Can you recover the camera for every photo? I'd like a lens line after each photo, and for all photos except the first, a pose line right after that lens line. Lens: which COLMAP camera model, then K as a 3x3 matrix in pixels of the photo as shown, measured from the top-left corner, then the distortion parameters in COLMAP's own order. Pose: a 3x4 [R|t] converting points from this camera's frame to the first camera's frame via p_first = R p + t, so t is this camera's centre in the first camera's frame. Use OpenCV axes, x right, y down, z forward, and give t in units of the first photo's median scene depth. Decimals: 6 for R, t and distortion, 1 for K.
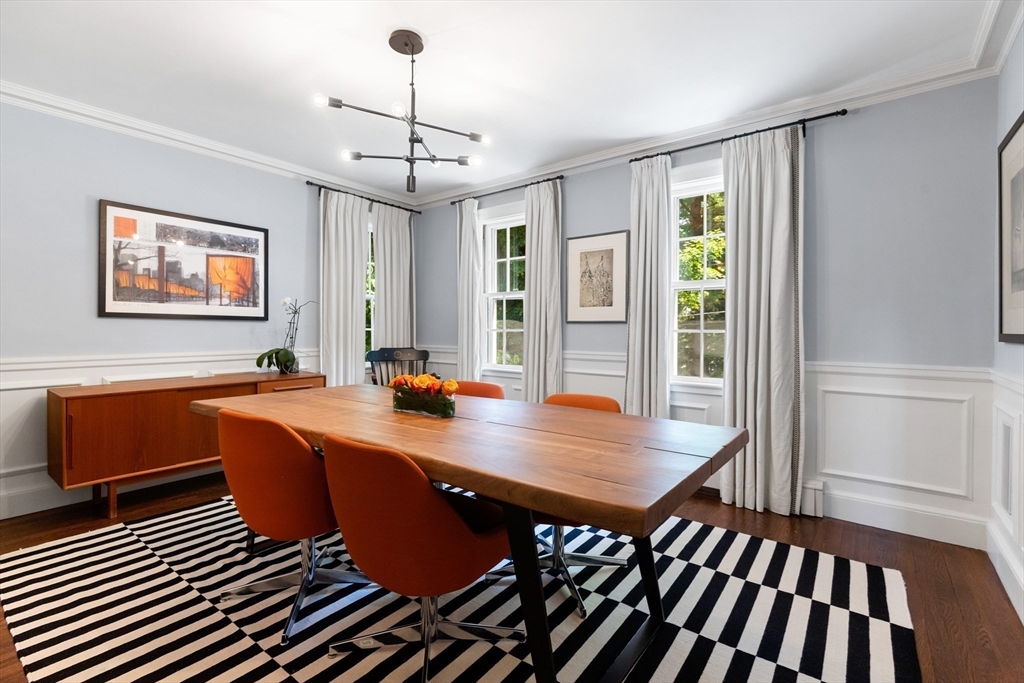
lens RADIAL K [[465.1, 0, 510.3], [0, 465.1, 336.0], [0, 0, 1]] dist [0.000878, 0.000115]
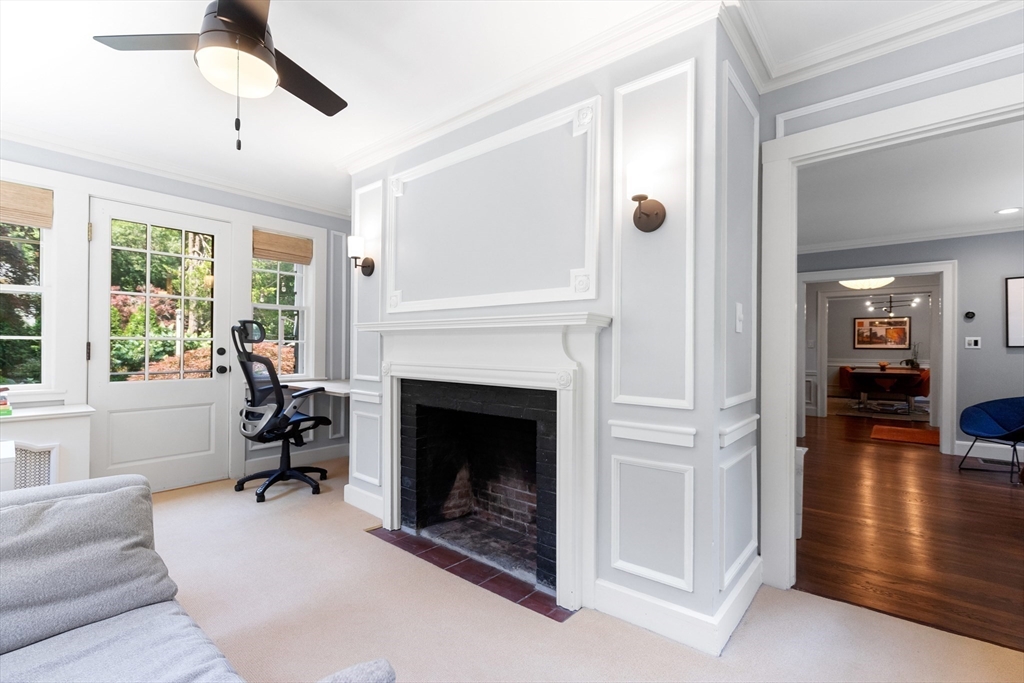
lens RADIAL K [[465.1, 0, 510.8], [0, 465.1, 345.2], [0, 0, 1]] dist [0.000878, 0.000115]
pose [[-0.048799, -0.010746, -0.998751, 2.726596], [-0.015185, 0.999835, -0.010015, 0.006885], [0.998693, 0.014677, -0.048954, -1.436260]]
